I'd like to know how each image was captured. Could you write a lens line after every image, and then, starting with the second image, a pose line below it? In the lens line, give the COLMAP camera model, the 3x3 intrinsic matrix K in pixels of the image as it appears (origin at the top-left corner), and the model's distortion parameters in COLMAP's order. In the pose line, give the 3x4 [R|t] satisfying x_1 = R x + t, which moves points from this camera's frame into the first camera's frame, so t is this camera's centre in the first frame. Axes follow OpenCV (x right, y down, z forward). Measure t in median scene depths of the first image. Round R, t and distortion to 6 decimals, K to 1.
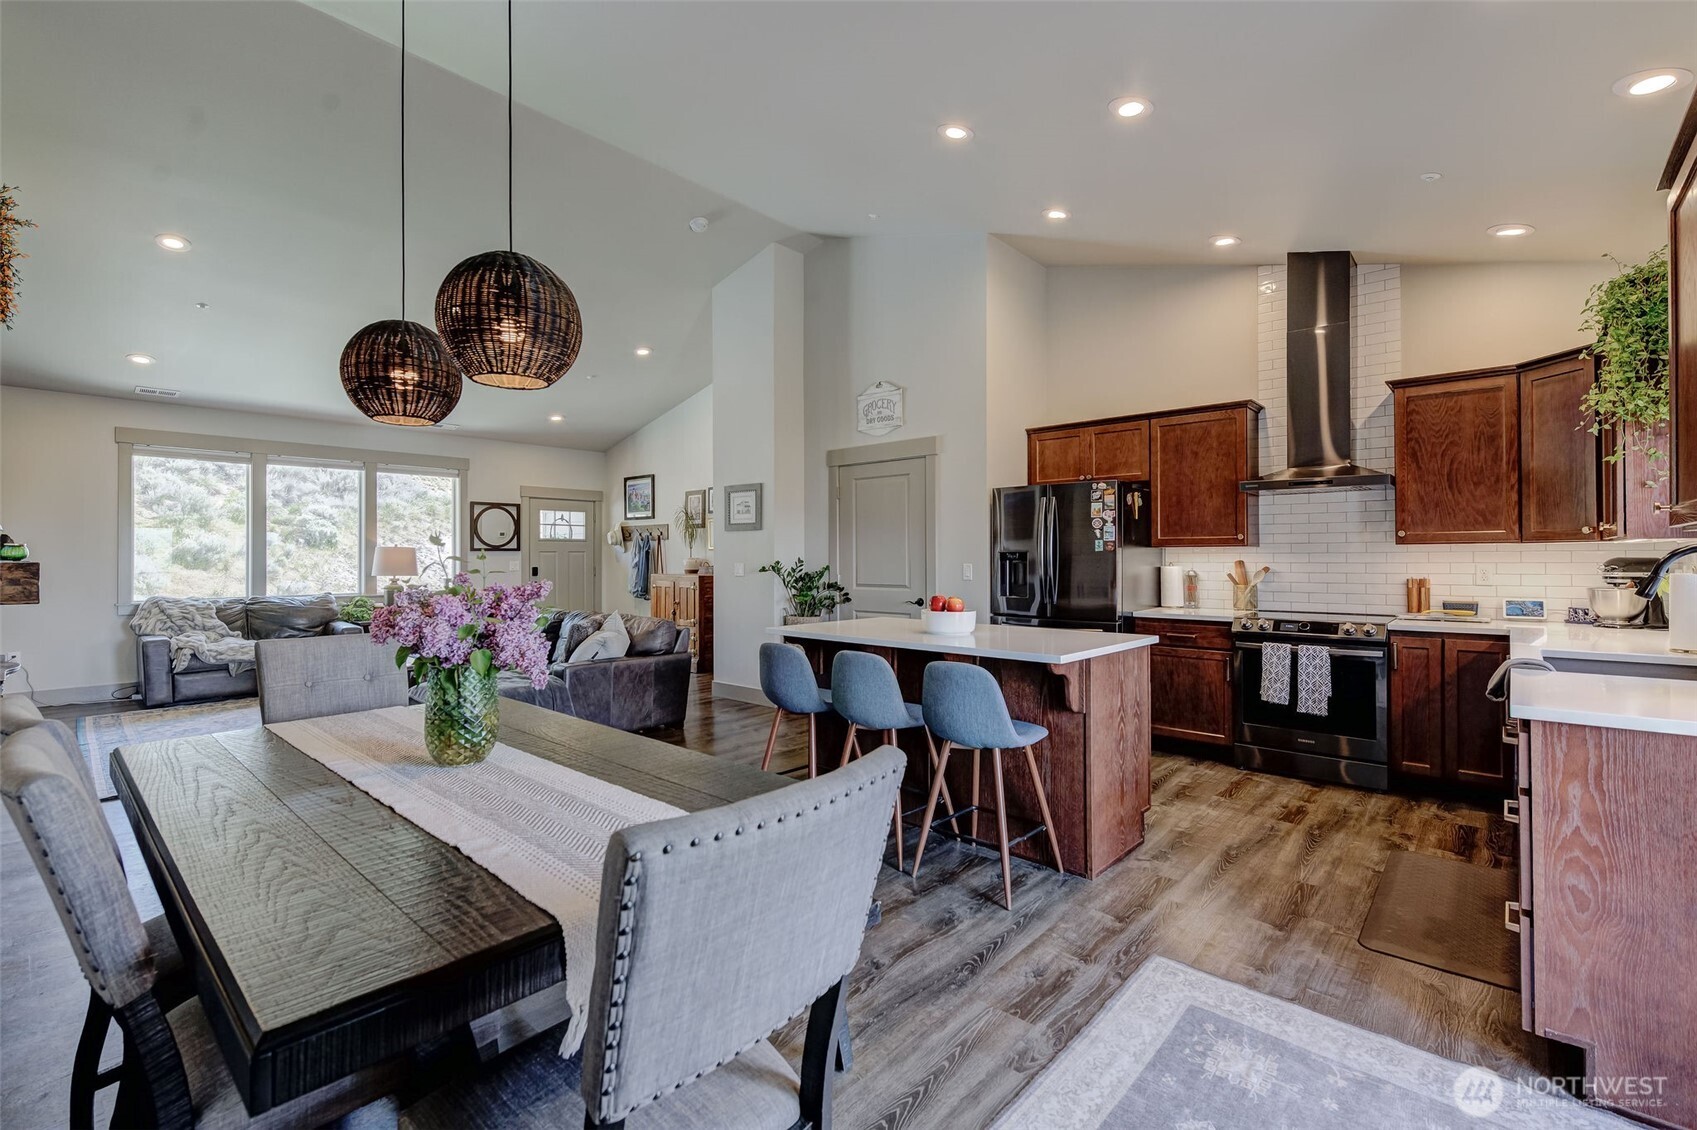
lens RADIAL K [[744.5, 0, 855.3], [0, 744.5, 552.9], [0, 0, 1]] dist [0.005299, -0.002612]
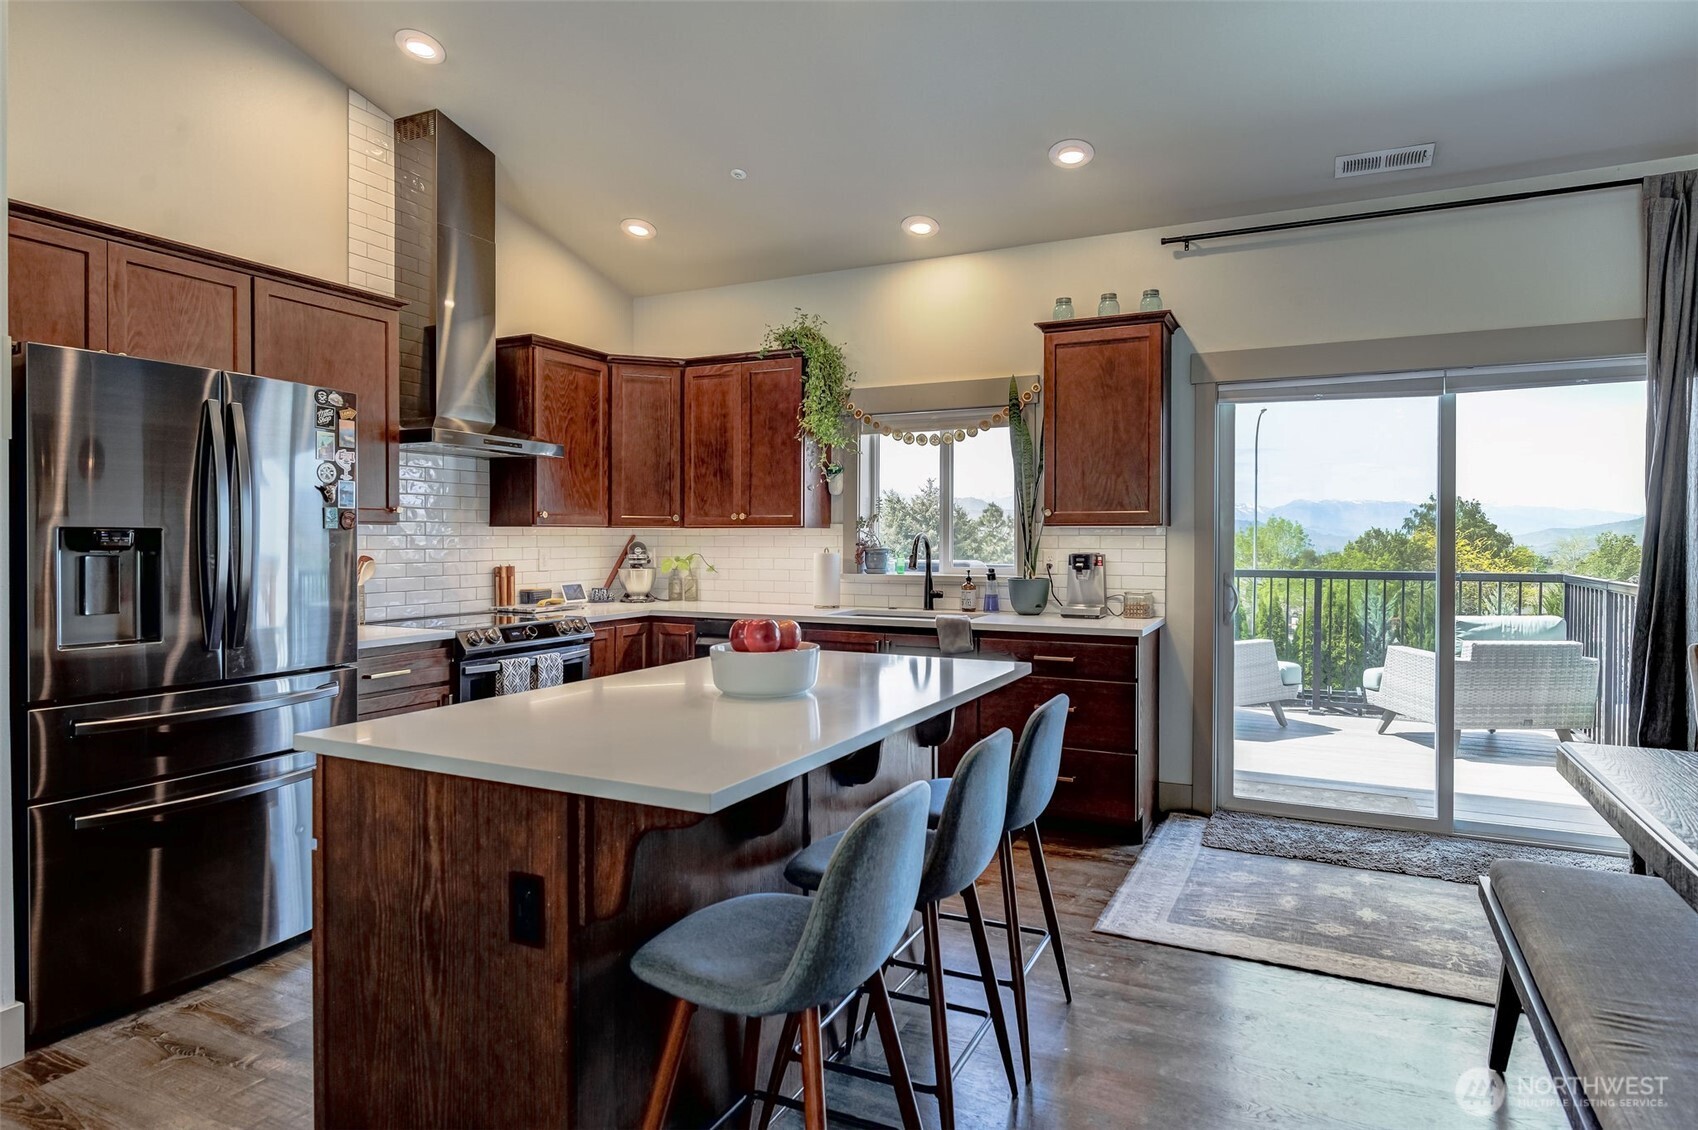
lens RADIAL K [[958.3, 0, 844.9], [0, 958.3, 549.4], [0, 0, 1]] dist [-0.000096, -0.000555]
pose [[-0.264980, -0.008461, 0.964217, -0.448569], [-0.007619, 0.999949, 0.006681, 0.005027], [-0.964224, -0.005576, -0.265030, 0.974585]]
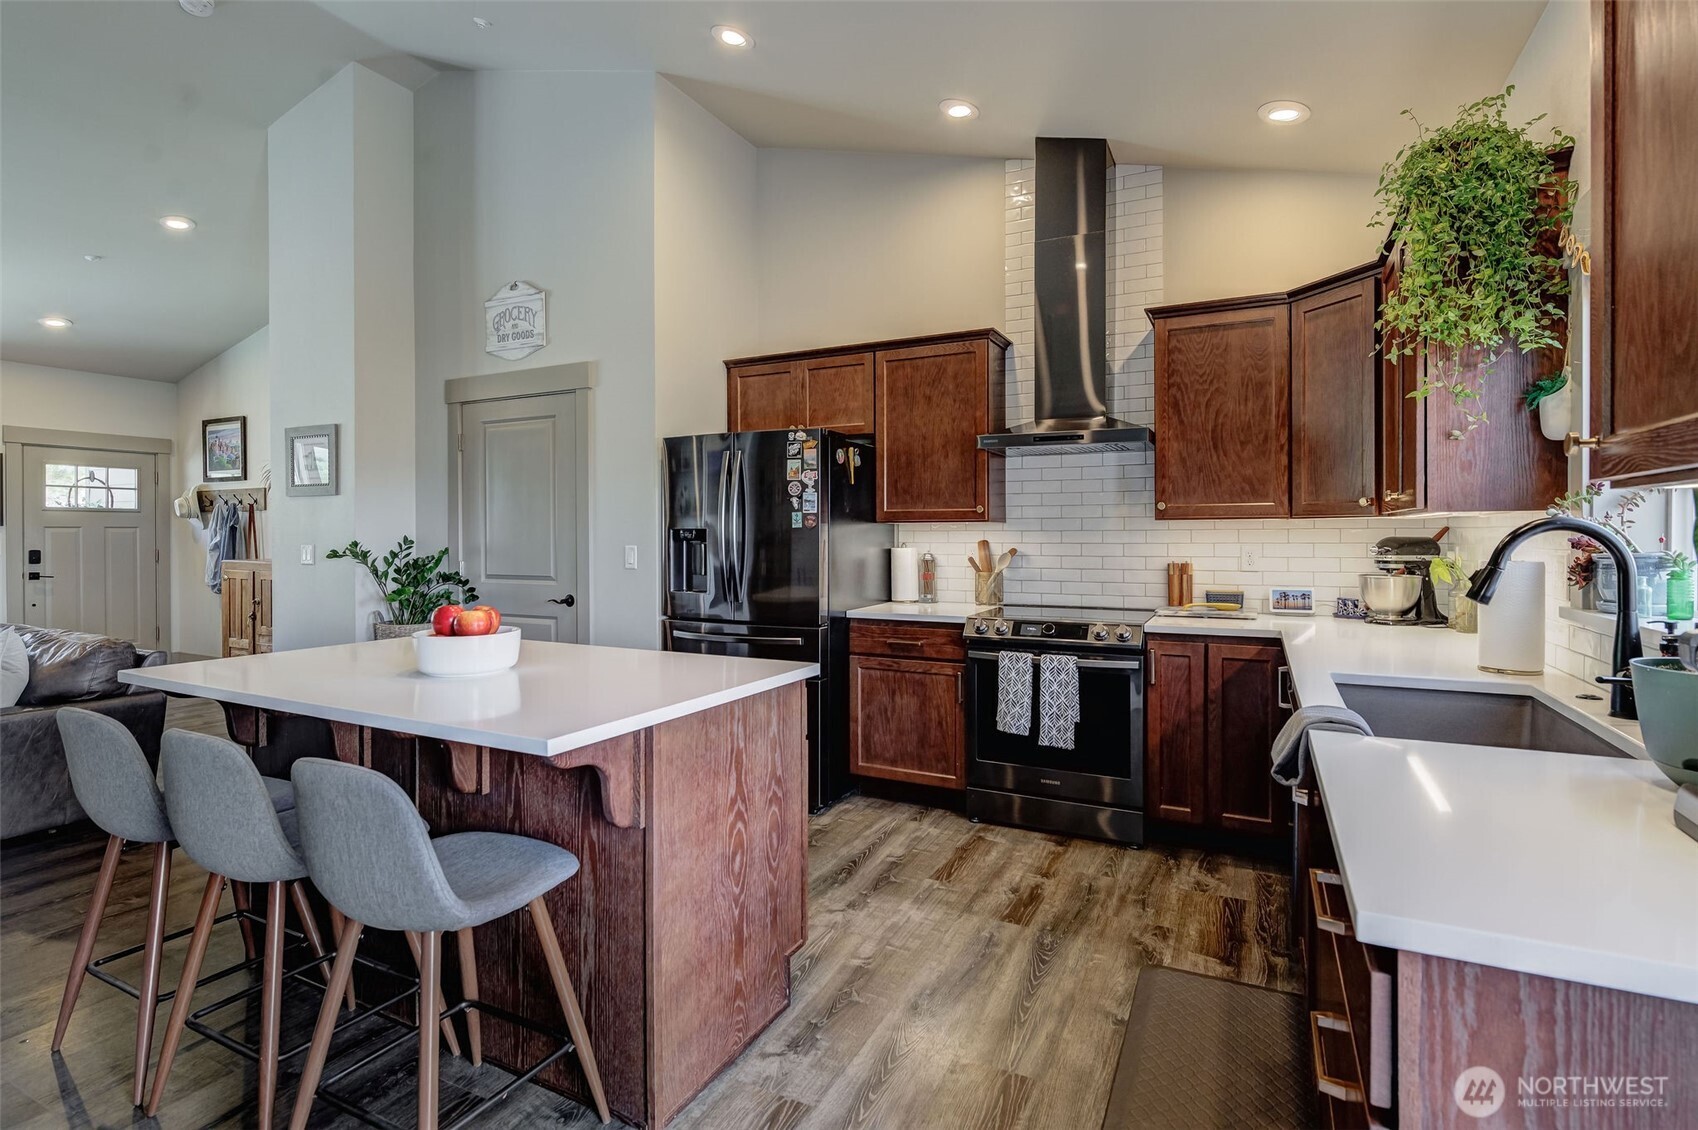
lens RADIAL K [[791.5, 0, 877.4], [0, 791.5, 537.5], [0, 0, 1]] dist [0.004358, -0.002715]
pose [[0.962107, -0.000943, 0.272671, 0.226877], [-0.001690, 0.999954, 0.009422, -0.000314], [-0.272667, -0.009526, 0.962061, 0.292504]]
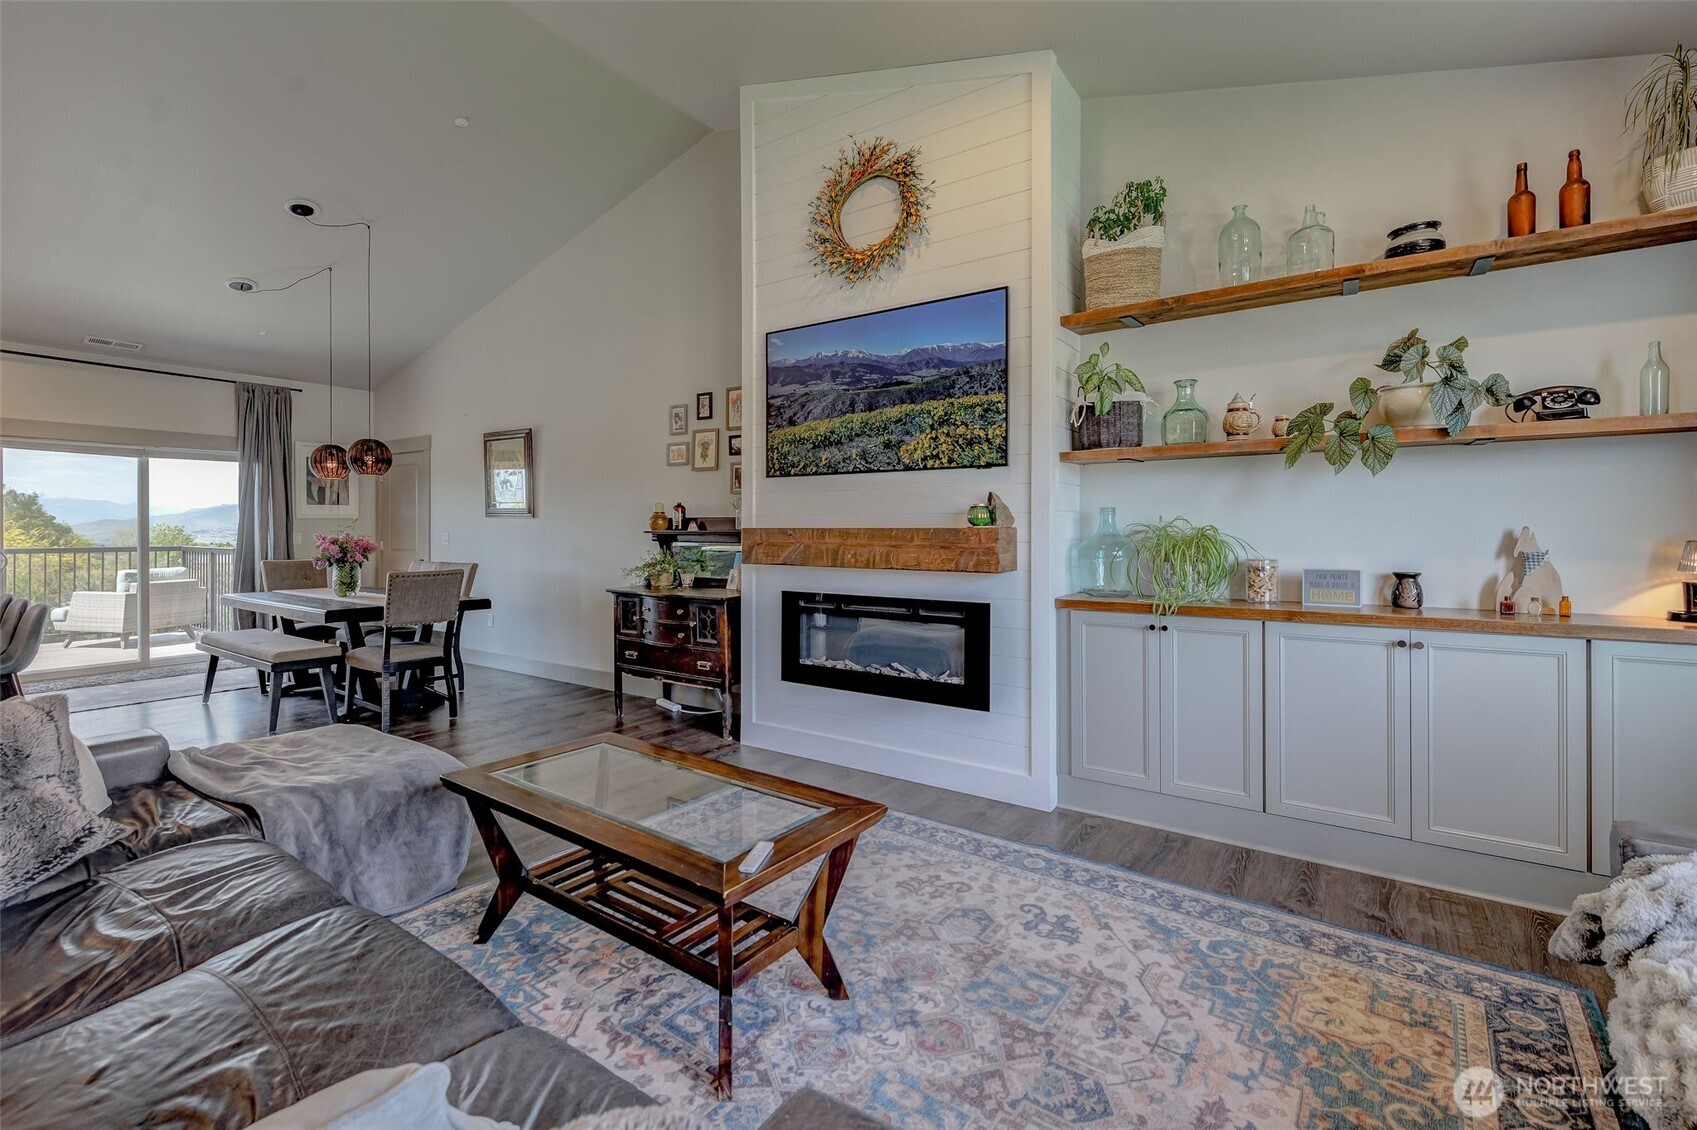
lens RADIAL K [[744.5, 0, 857.6], [0, 744.5, 535.4], [0, 0, 1]] dist [0.005299, -0.002612]
pose [[-0.992233, 0.004782, -0.124302, -0.978798], [0.004545, 0.999987, 0.002191, 0.019081], [0.124311, 0.001609, -0.992242, 1.888144]]
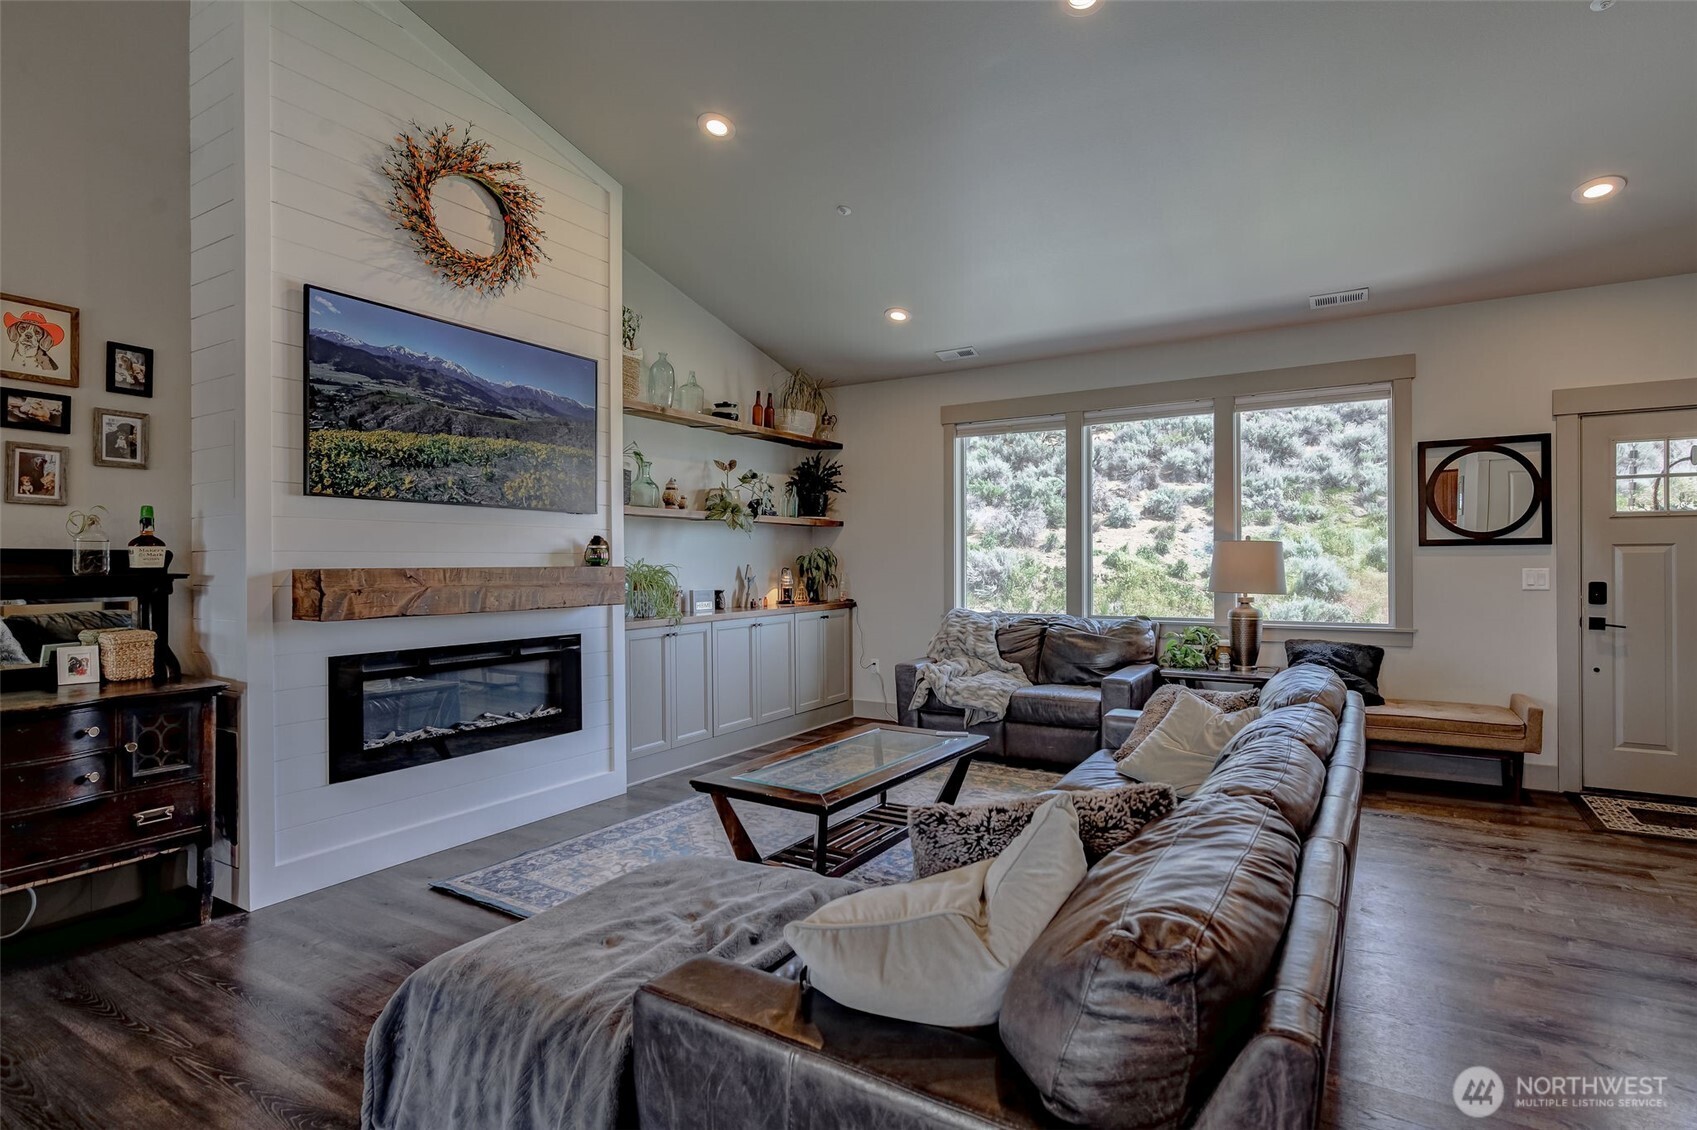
lens RADIAL K [[841.7, 0, 855.5], [0, 841.7, 564.4], [0, 0, 1]] dist [0.003599, -0.002267]
pose [[0.175909, 0.005161, -0.984393, -0.103574], [0.008716, 0.999939, 0.006800, 0.005669], [0.984368, -0.009776, 0.175854, 1.219651]]
